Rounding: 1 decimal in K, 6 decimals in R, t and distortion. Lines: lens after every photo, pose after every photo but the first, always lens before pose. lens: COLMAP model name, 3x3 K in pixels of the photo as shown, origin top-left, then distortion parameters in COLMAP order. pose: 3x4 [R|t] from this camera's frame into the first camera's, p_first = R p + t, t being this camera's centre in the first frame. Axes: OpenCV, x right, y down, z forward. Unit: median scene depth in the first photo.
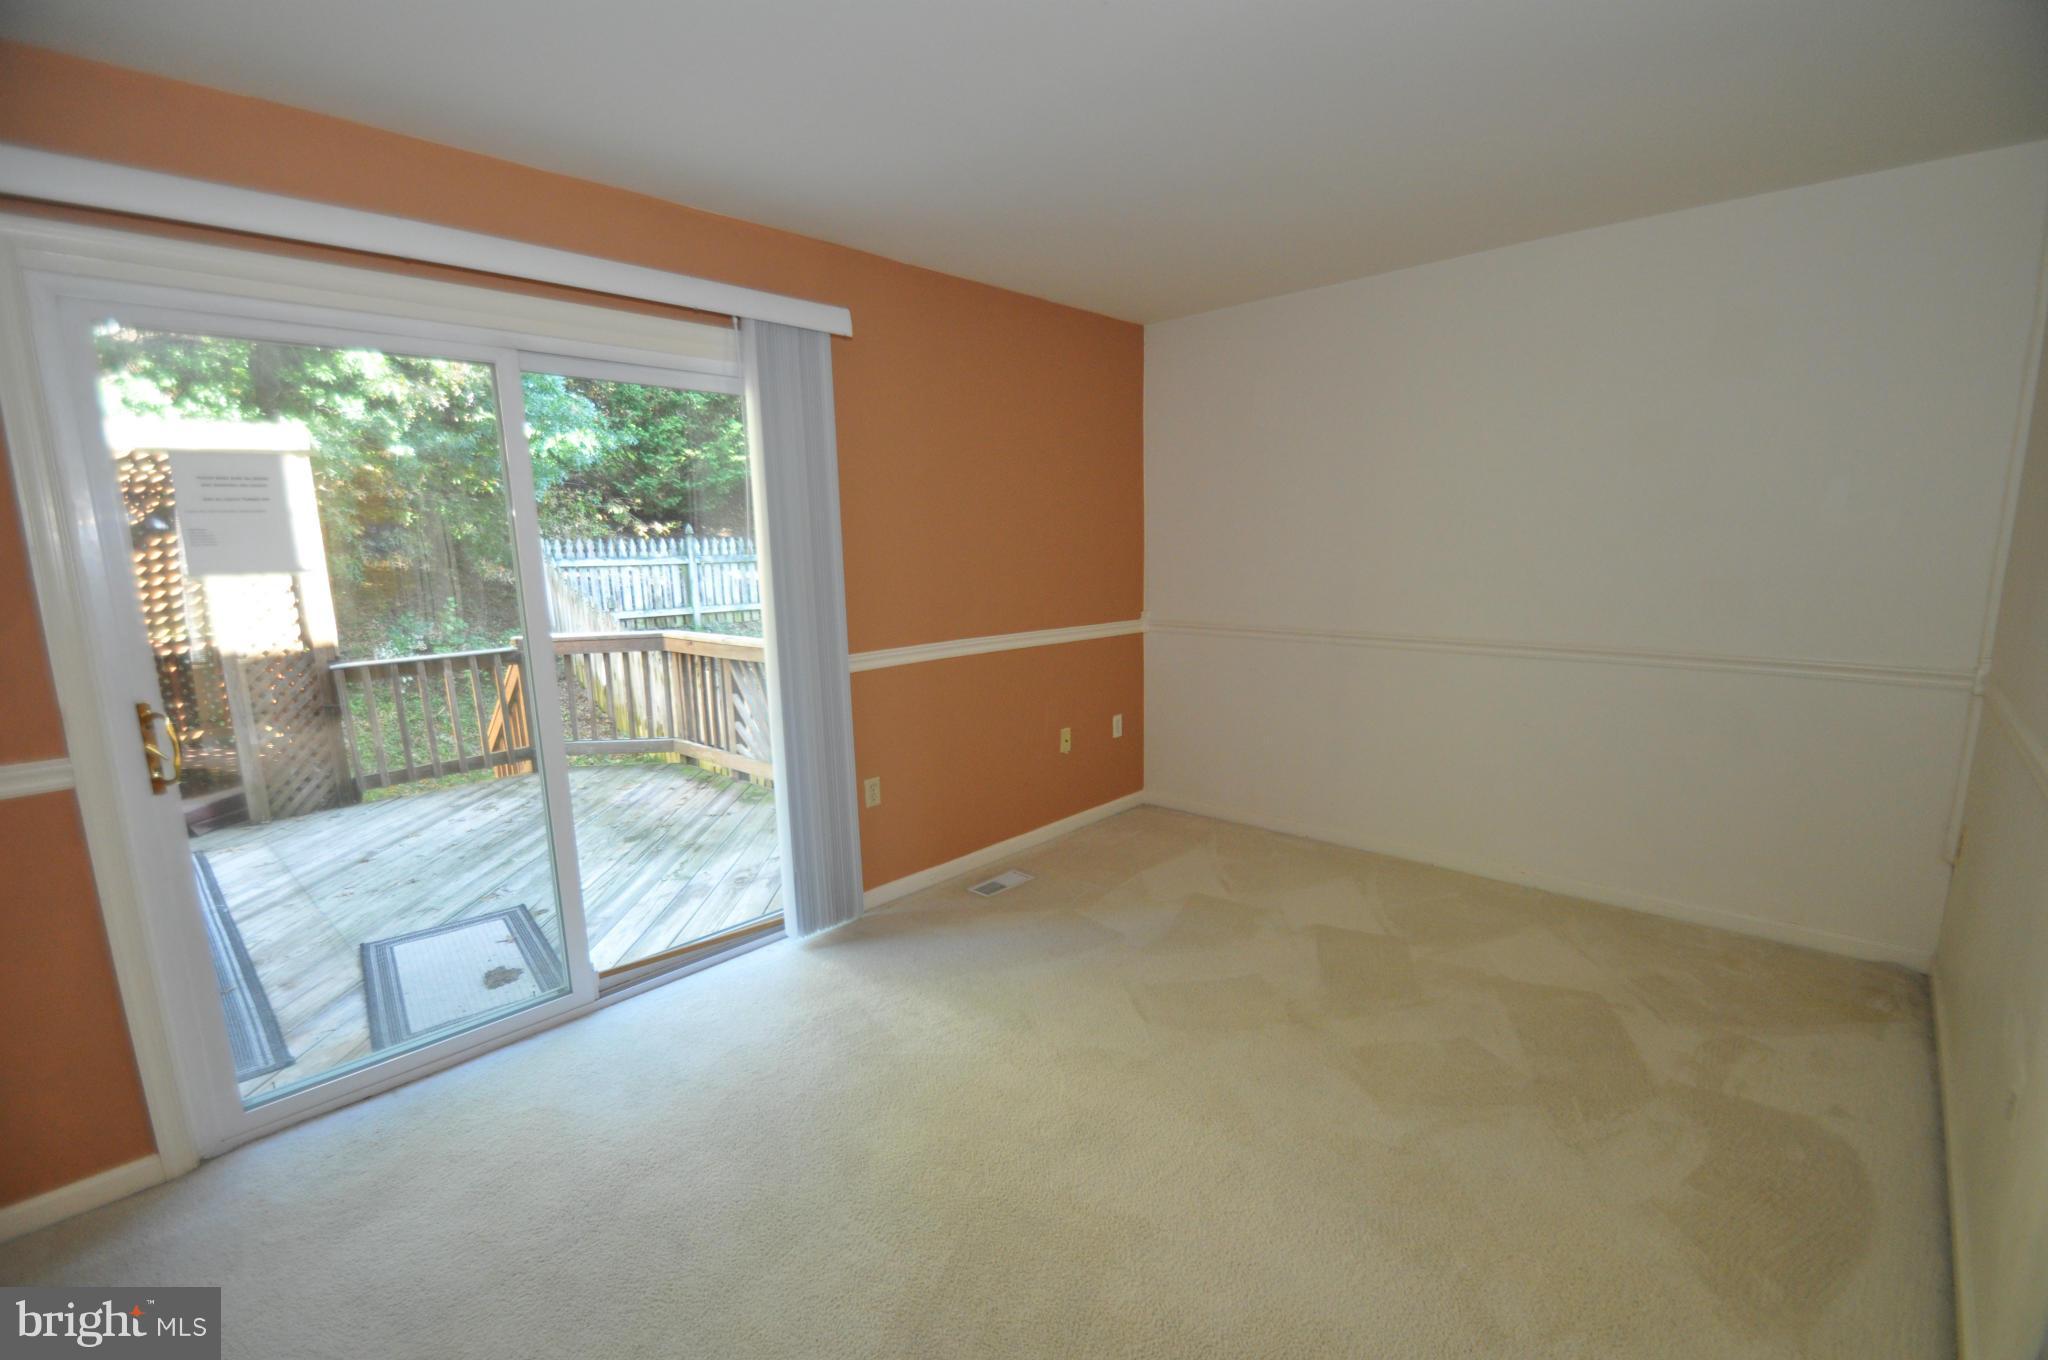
lens RADIAL K [[898.2, 0, 1027.5], [0, 898.2, 689.5], [0, 0, 1]] dist [0.011718, -0.014766]
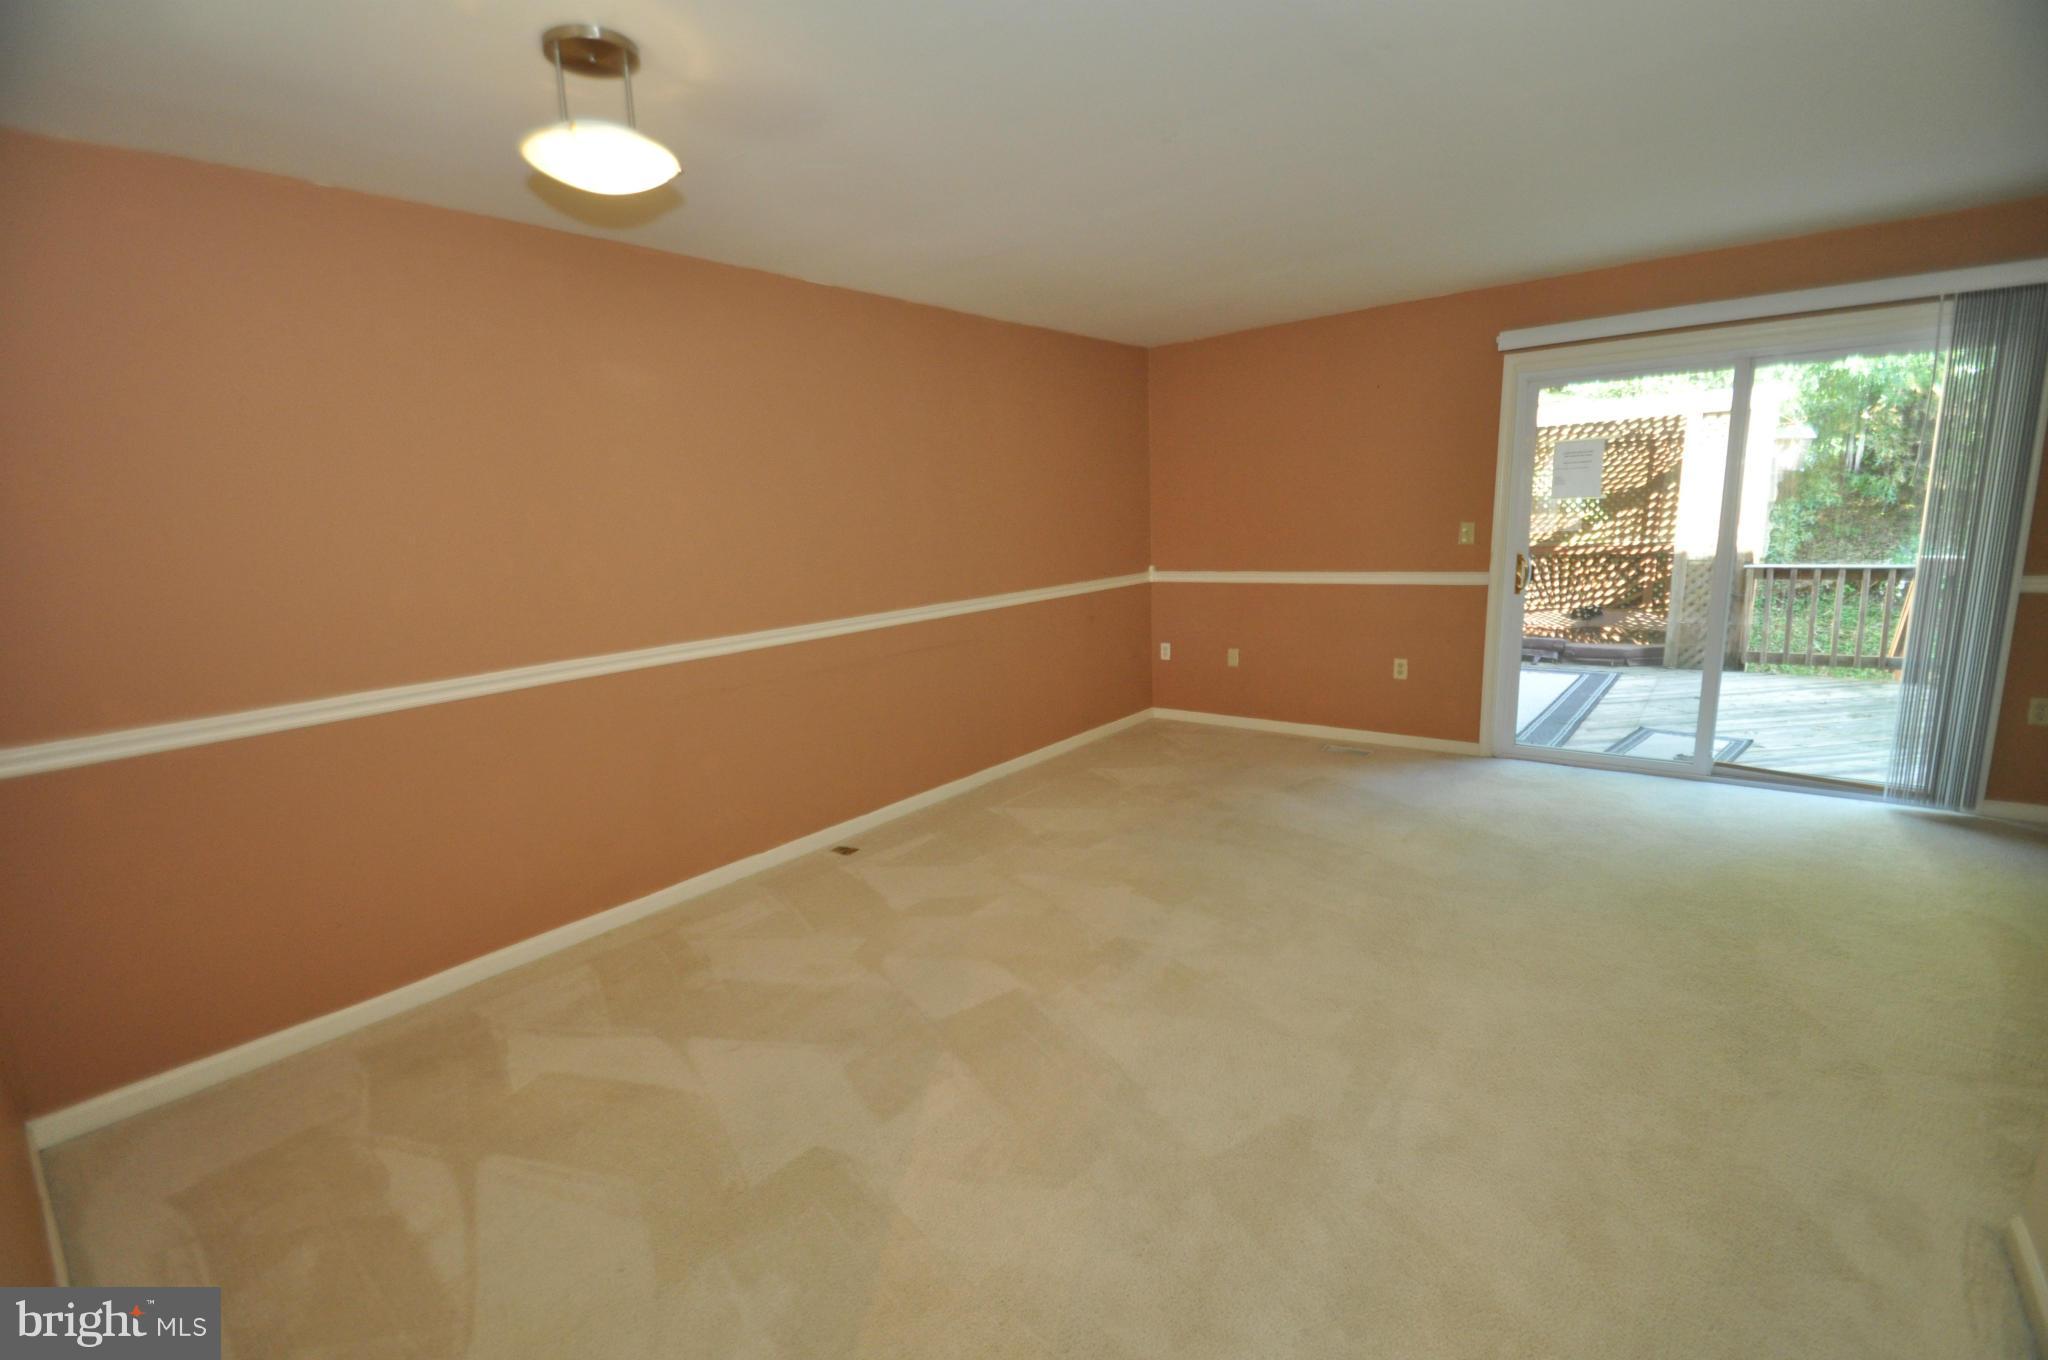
lens RADIAL K [[898.2, 0, 1027.5], [0, 898.2, 689.5], [0, 0, 1]] dist [0.011718, -0.014766]
pose [[0.096653, 0.220422, -0.970604, 0.722208], [-0.128912, 0.969728, 0.207386, 0.024382], [0.986935, 0.105078, 0.122142, -0.287870]]
